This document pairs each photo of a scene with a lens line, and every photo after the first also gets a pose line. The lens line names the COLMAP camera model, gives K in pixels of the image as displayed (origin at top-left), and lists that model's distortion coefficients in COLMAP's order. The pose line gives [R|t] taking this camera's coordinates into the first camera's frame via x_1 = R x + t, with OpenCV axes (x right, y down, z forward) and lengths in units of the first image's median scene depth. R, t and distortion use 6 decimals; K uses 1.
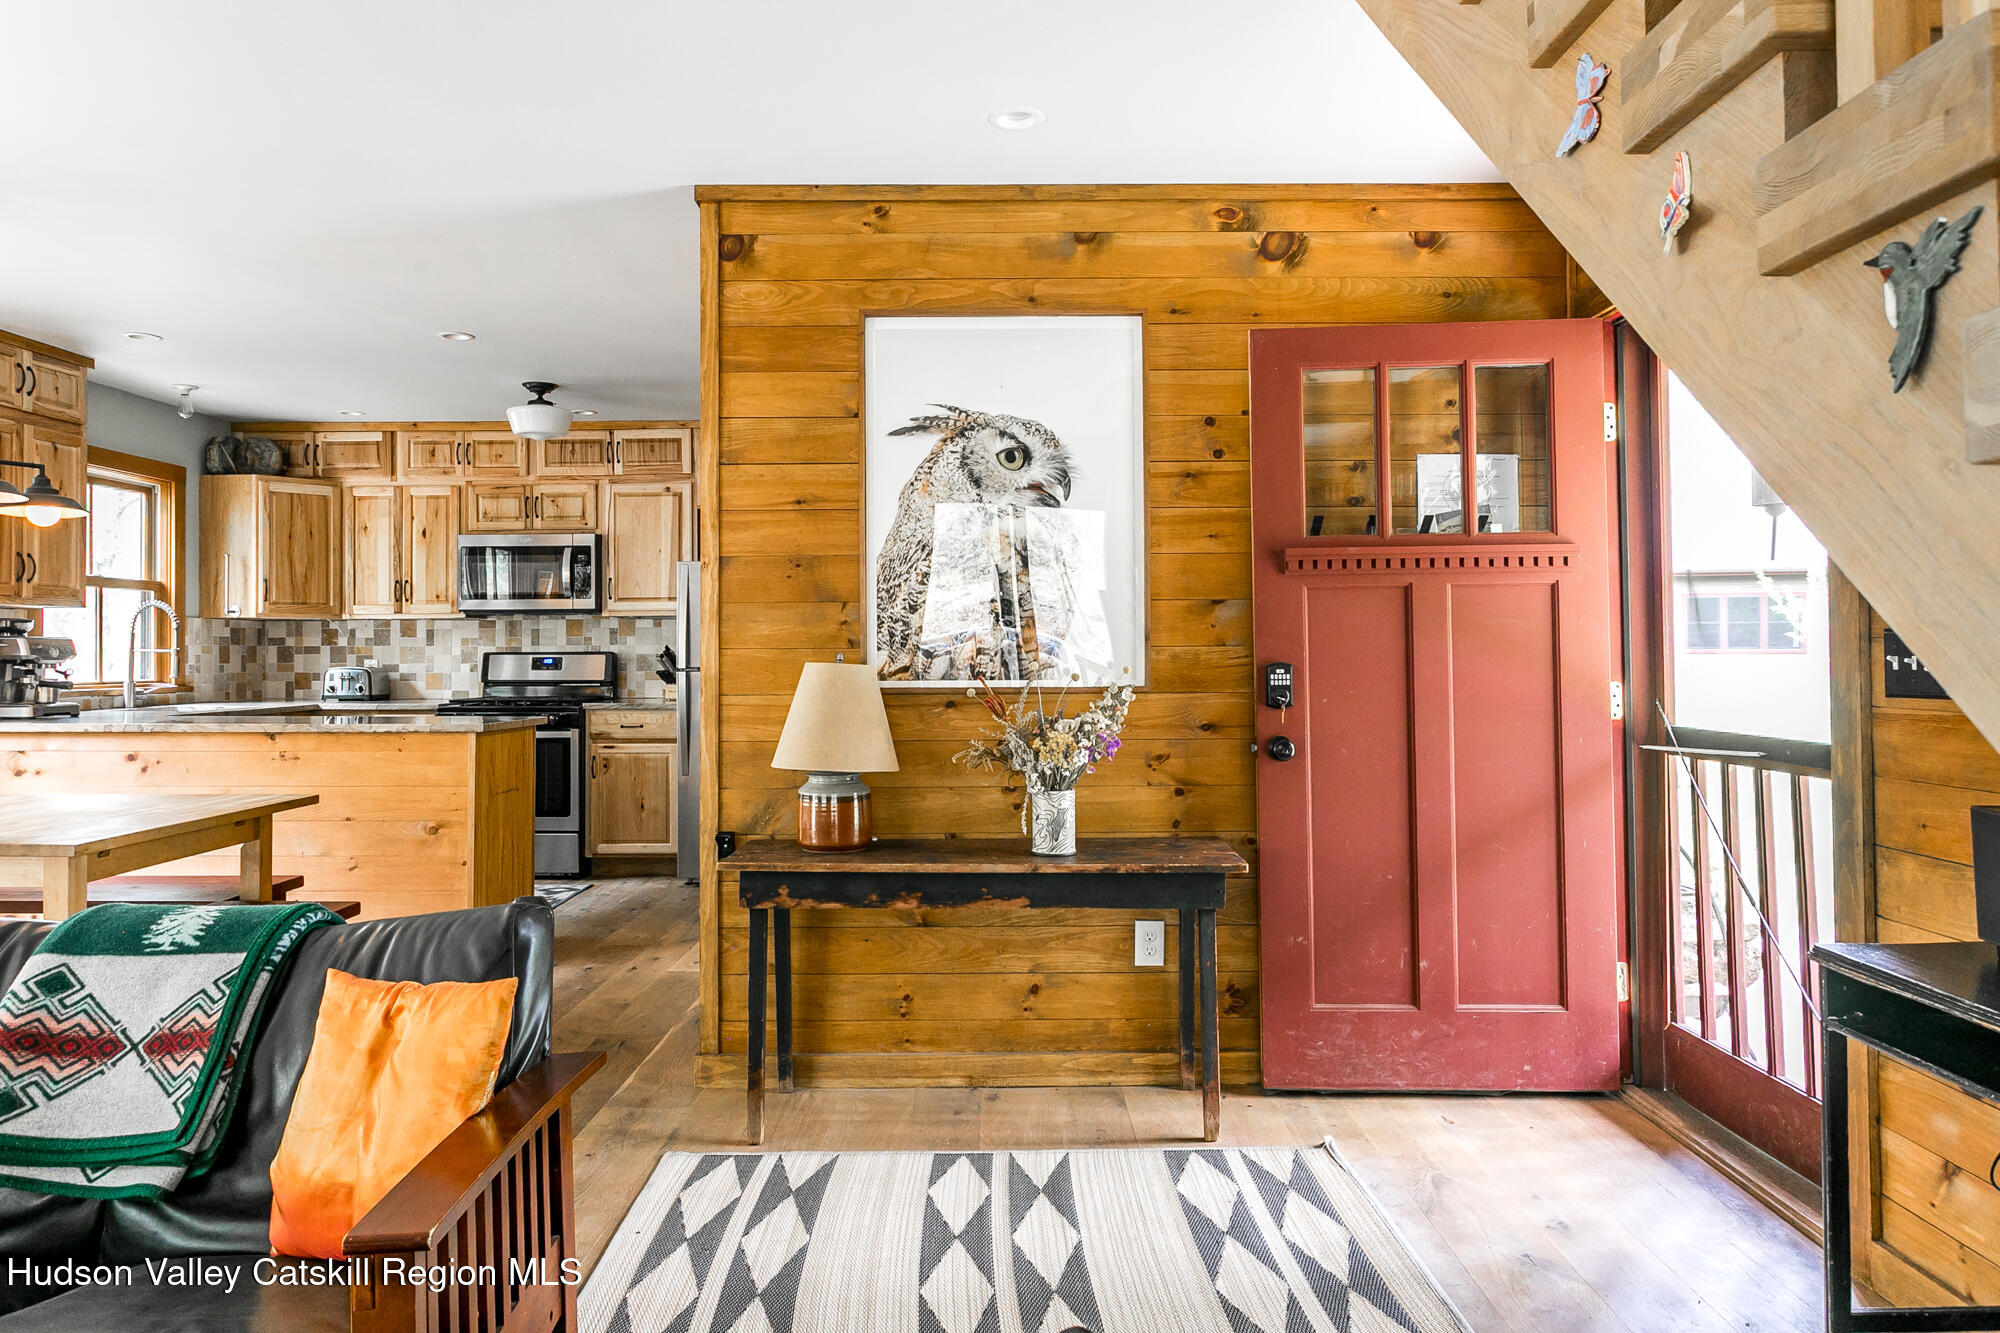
lens RADIAL K [[1247.7, 0, 994.6], [0, 1247.7, 652.5], [0, 0, 1]] dist [-0.003022, -0.001652]
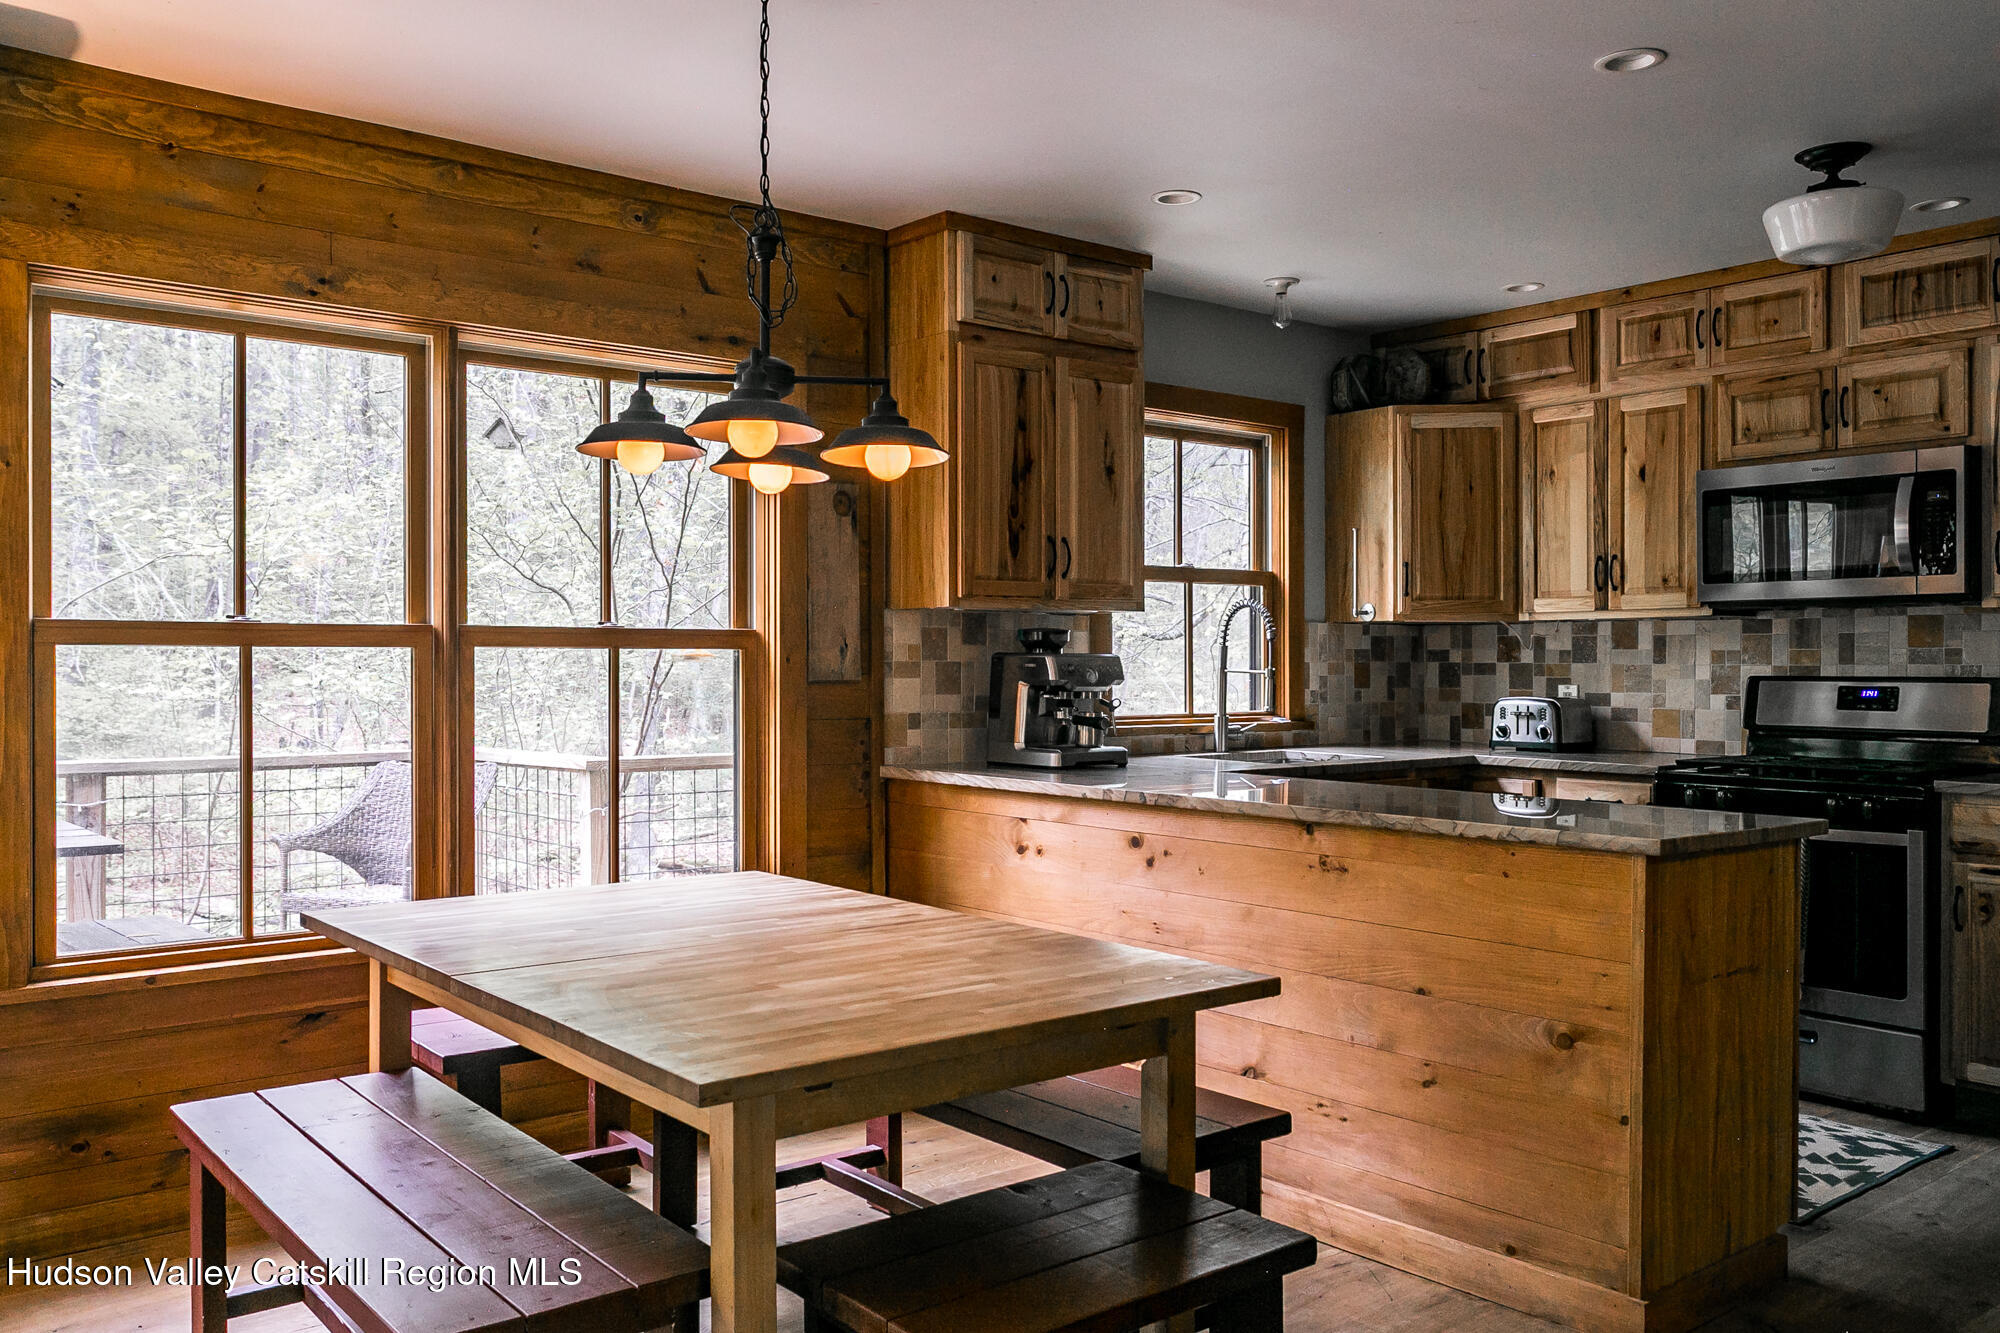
lens RADIAL K [[1571.1, 0, 1000.0], [0, 1571.1, 656.8], [0, 0, 1]] dist [0.005688, 0.006009]
pose [[0.630217, 0.003390, -0.776411, -0.093350], [-0.004155, 0.999991, 0.000994, -0.011249], [0.776408, 0.002600, 0.630226, 0.388401]]
